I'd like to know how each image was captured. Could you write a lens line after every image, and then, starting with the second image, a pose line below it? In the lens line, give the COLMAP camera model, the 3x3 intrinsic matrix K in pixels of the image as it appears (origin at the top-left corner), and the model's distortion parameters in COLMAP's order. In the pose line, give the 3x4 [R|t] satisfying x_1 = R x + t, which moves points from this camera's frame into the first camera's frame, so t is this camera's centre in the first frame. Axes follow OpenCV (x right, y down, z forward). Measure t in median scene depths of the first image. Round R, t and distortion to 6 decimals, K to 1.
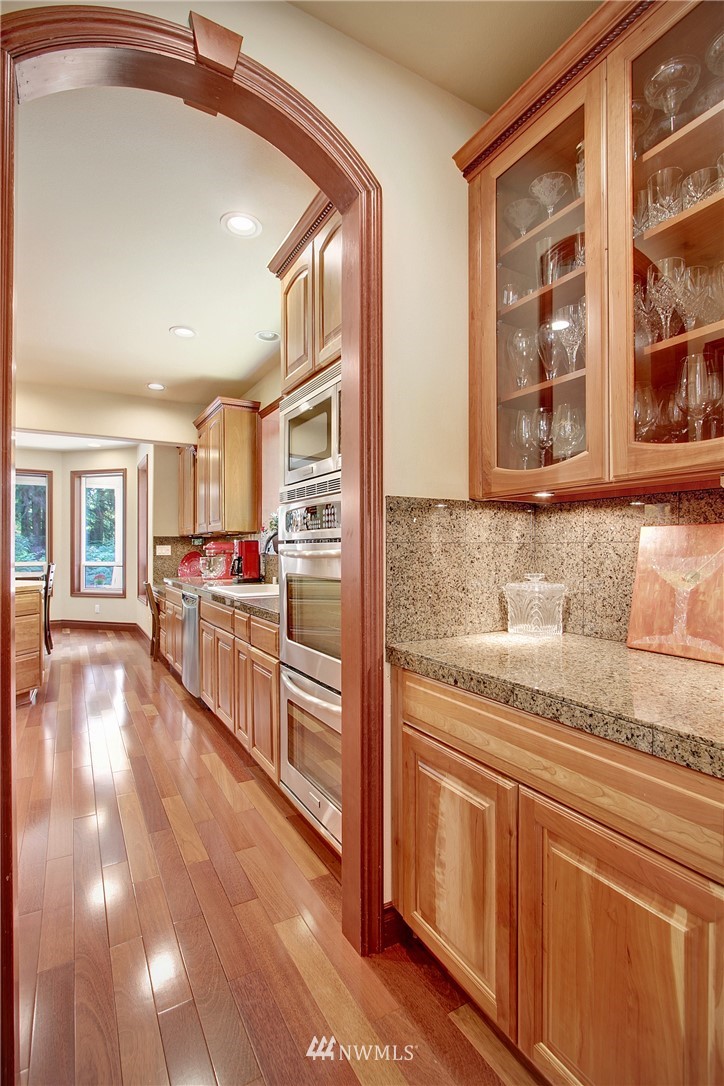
lens RADIAL K [[505.0, 0, 362.0], [0, 505.0, 543.0], [0, 0, 1]] dist [-0.001547, 0.000364]
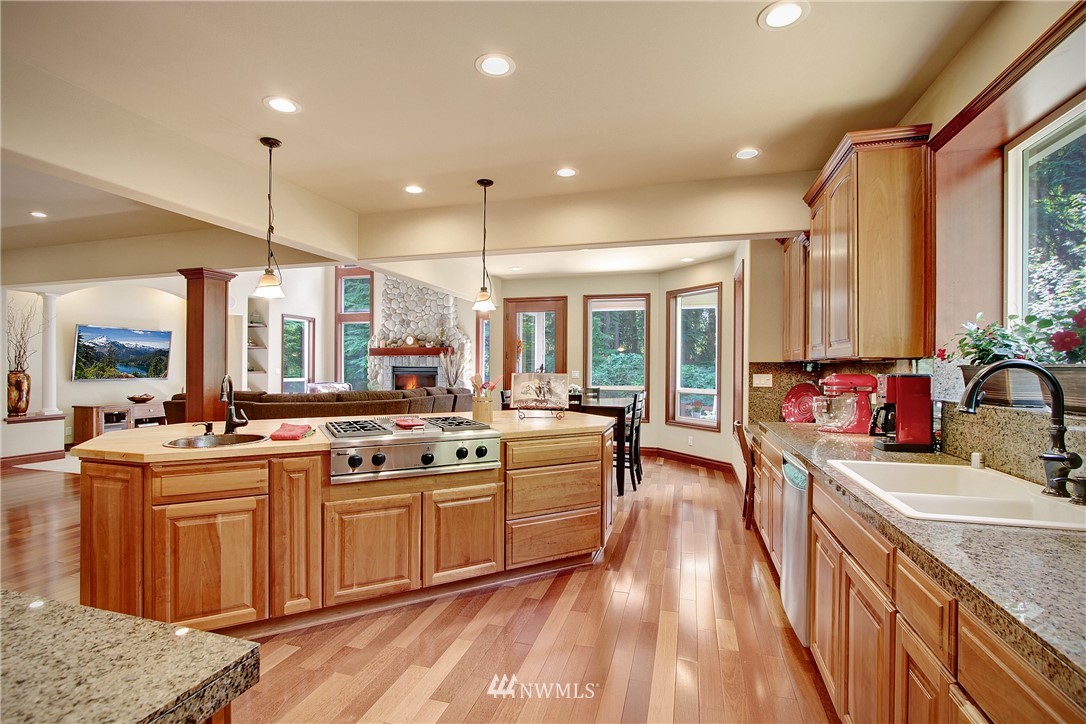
lens RADIAL K [[494.9, 0, 540.2], [0, 494.9, 366.5], [0, 0, 1]] dist [-0.020414, 0.000980]
pose [[0.683139, 0.008892, -0.730234, -0.083093], [-0.002830, 0.999951, 0.009528, -0.013991], [0.730283, -0.004442, 0.683131, 0.260983]]
